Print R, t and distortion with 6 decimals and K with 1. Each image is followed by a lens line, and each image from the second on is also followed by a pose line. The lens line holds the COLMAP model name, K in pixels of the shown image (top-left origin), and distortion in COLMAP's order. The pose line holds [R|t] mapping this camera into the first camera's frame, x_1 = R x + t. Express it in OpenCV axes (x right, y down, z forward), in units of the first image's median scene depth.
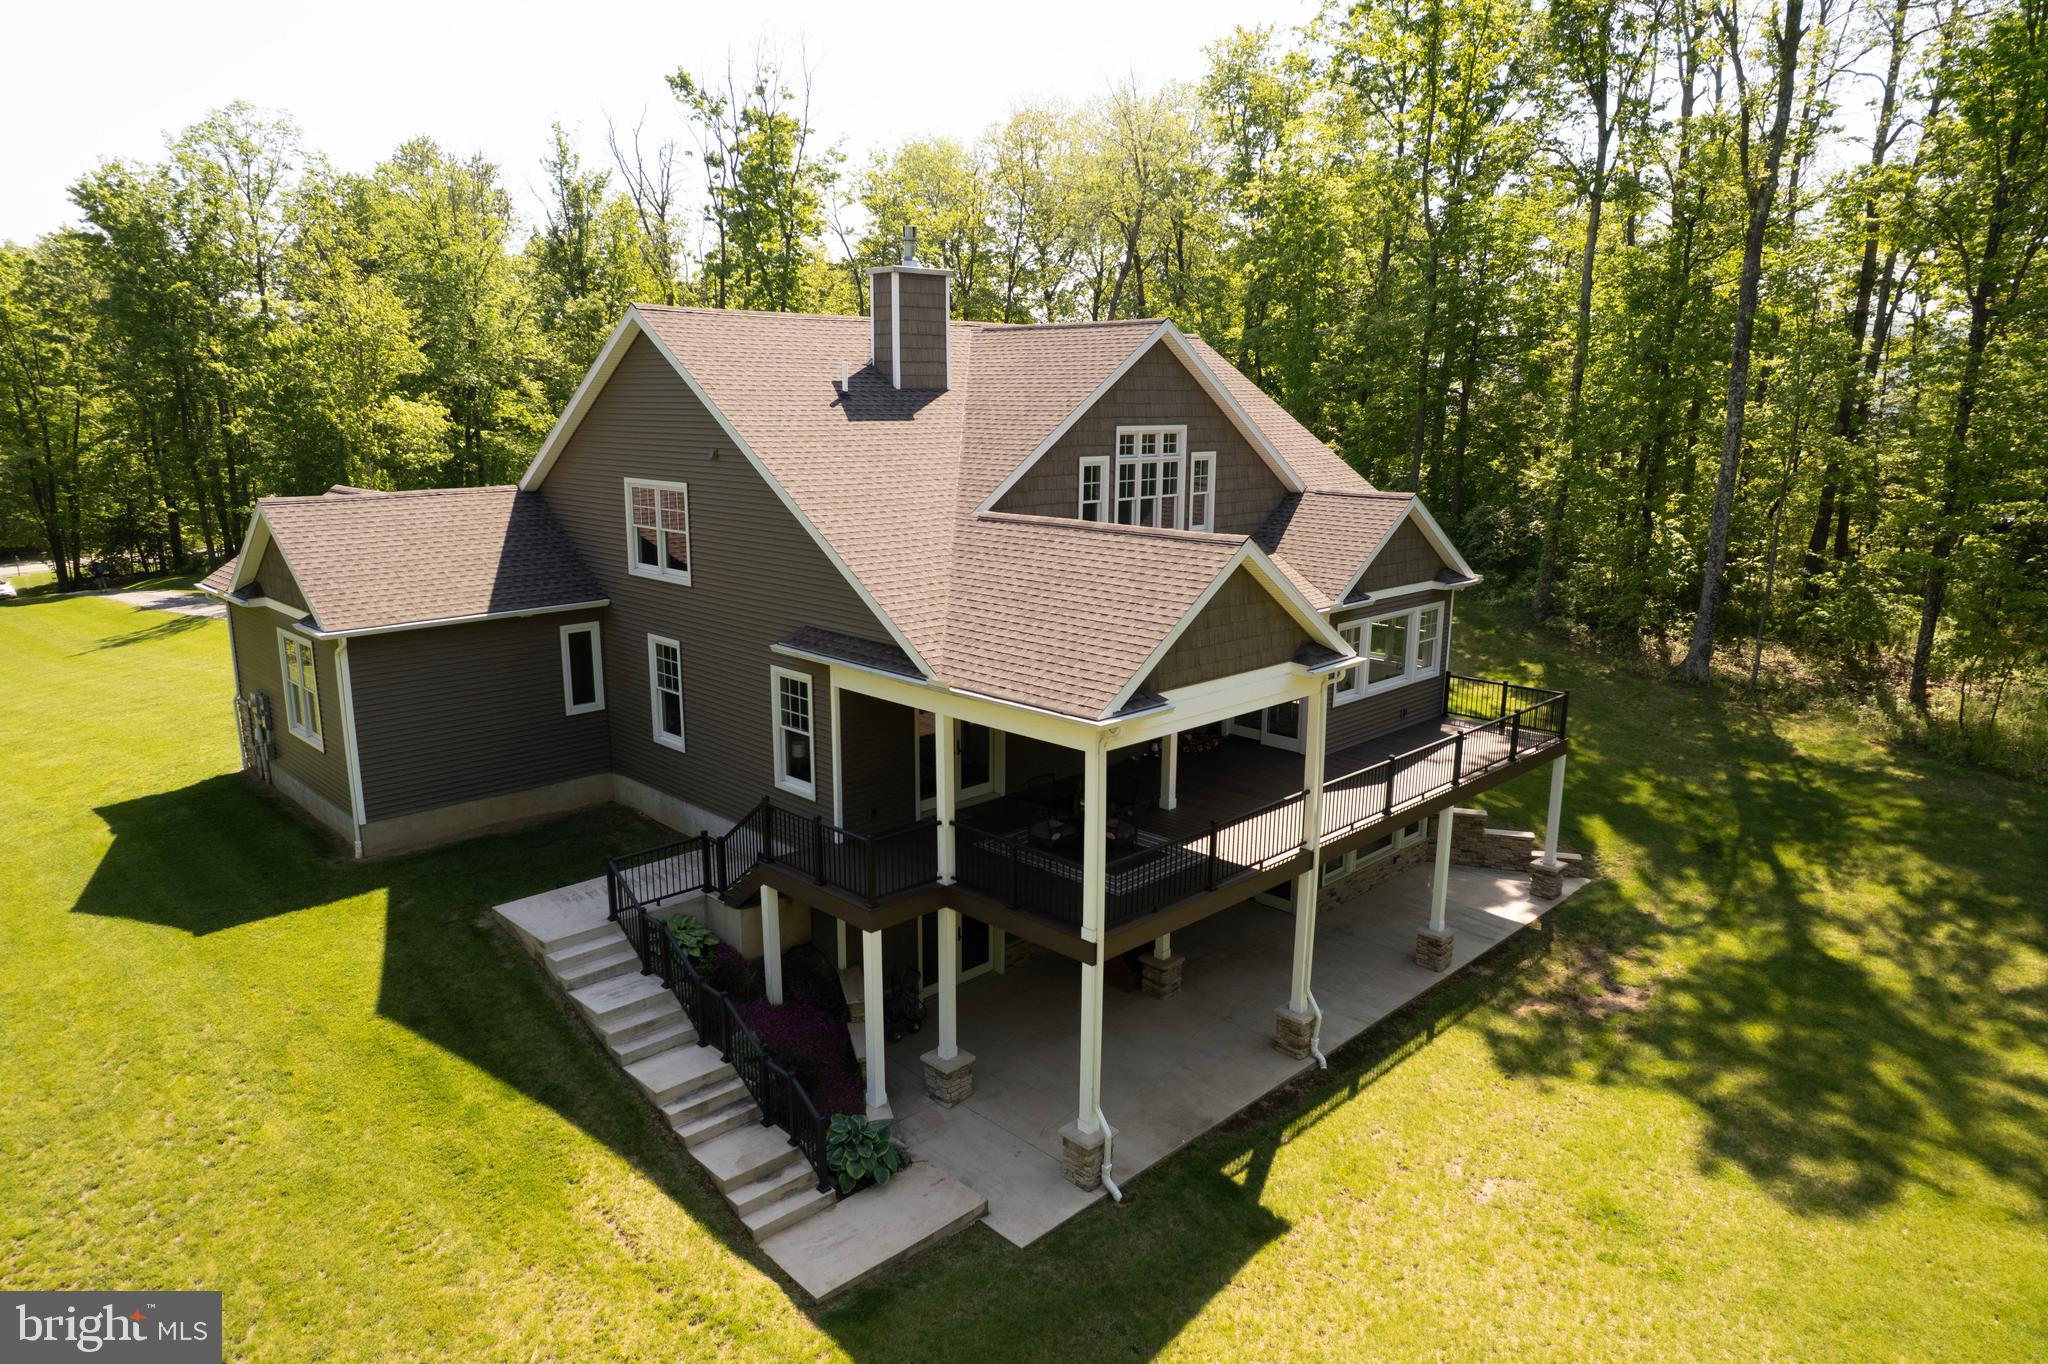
lens RADIAL K [[1292.0, 0, 1024.0], [0, 1292.0, 682.0], [0, 0, 1]] dist [-0.063516, 0.045179]
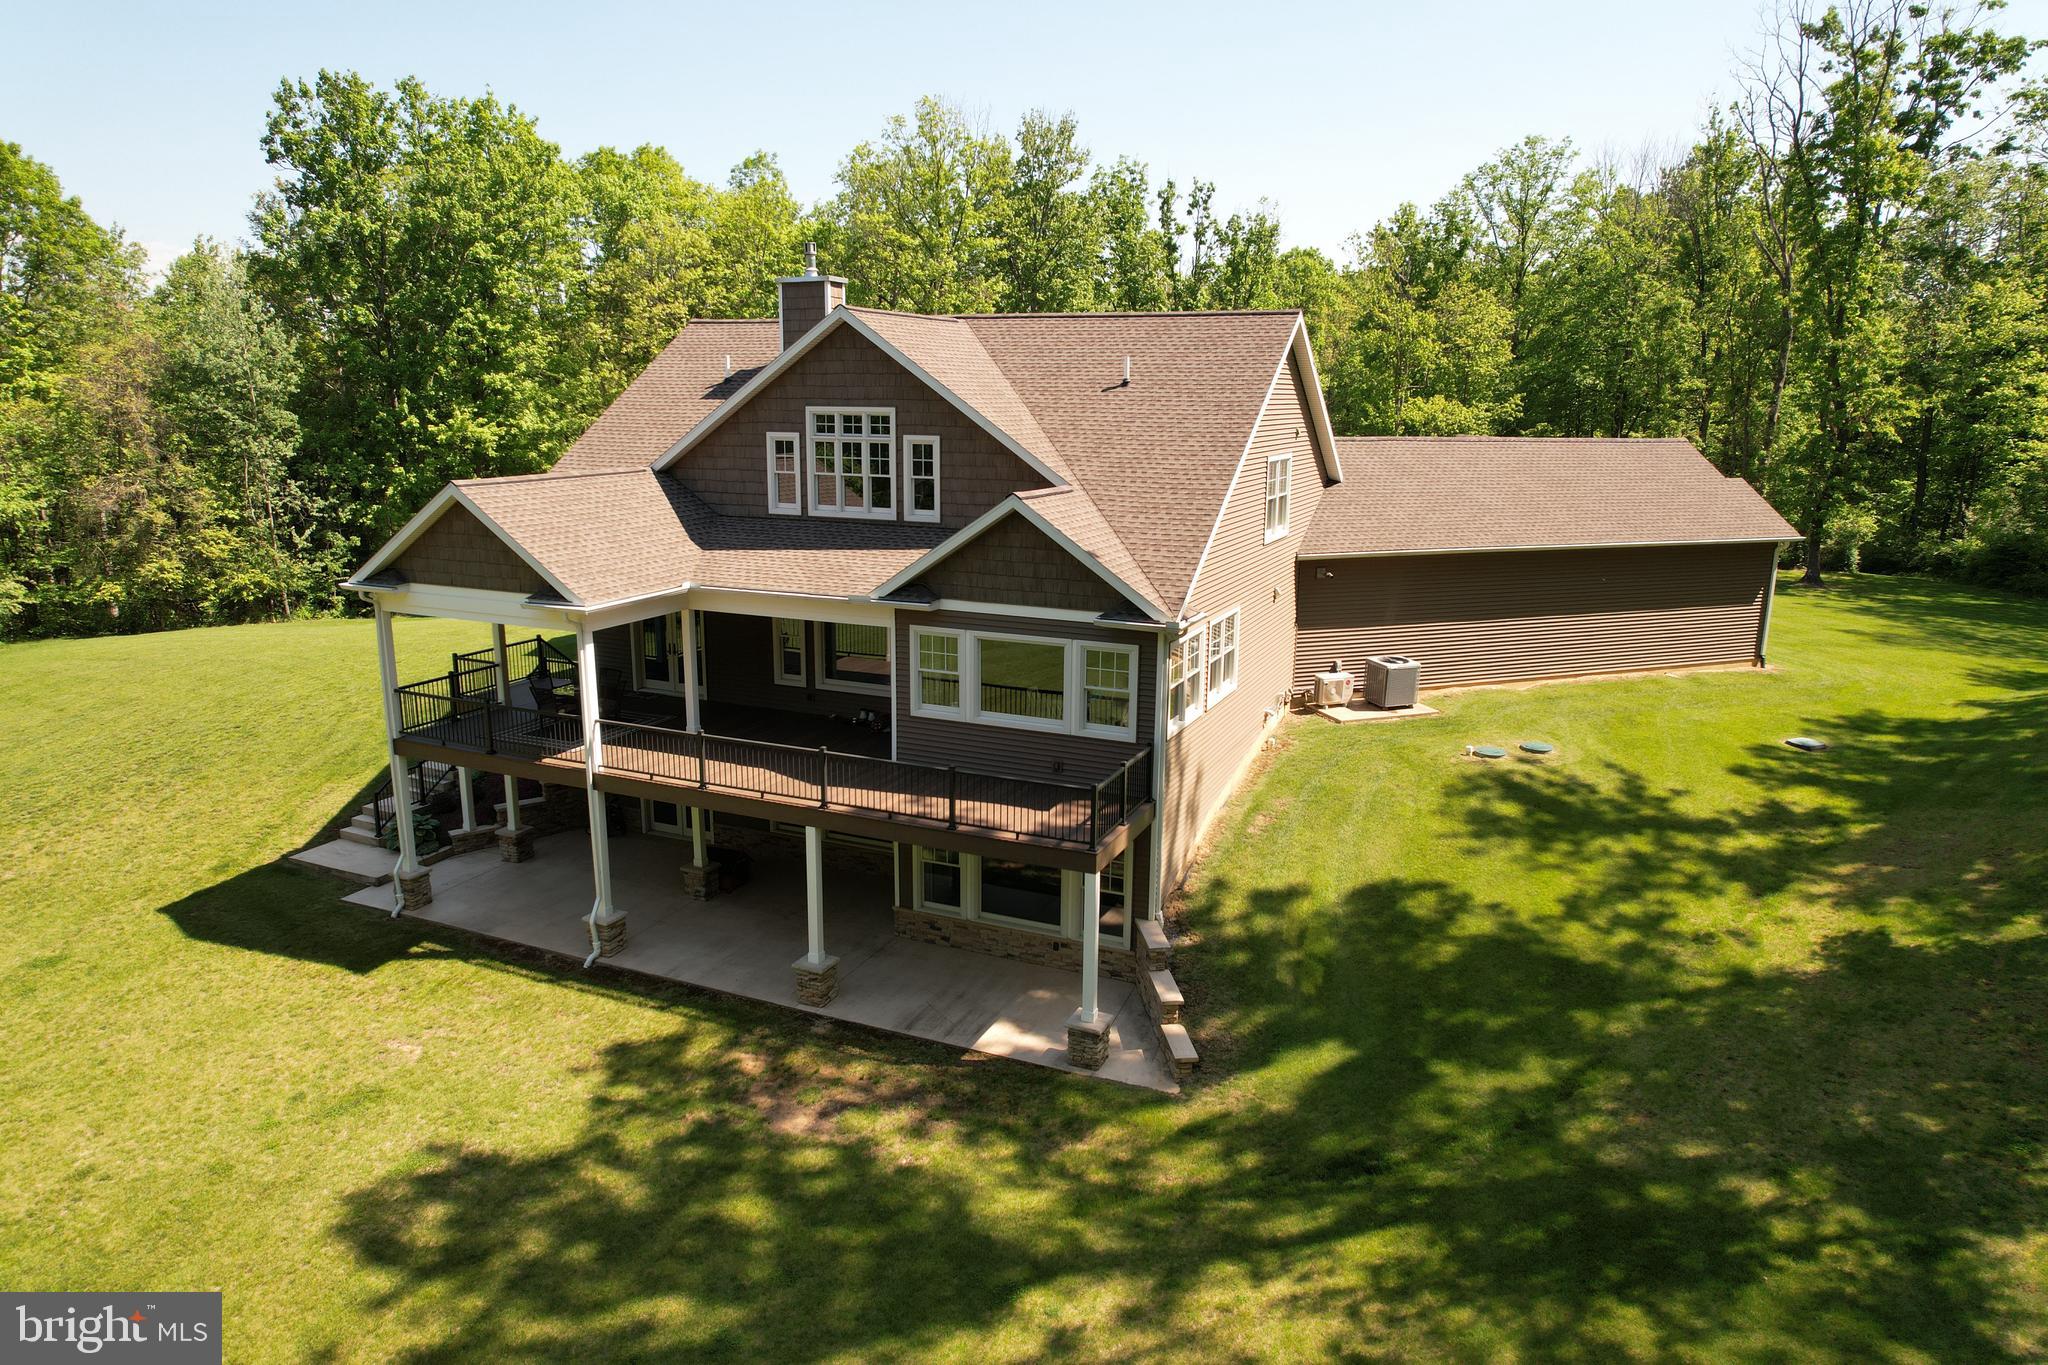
lens RADIAL K [[1331.3, 0, 1037.8], [0, 1331.3, 670.4], [0, 0, 1]] dist [-0.072607, 0.067088]
pose [[0.366923, 0.202744, -0.907889, 1.202256], [-0.206359, 0.969385, 0.133077, -0.167276], [0.907074, 0.138522, 0.397528, 0.740902]]
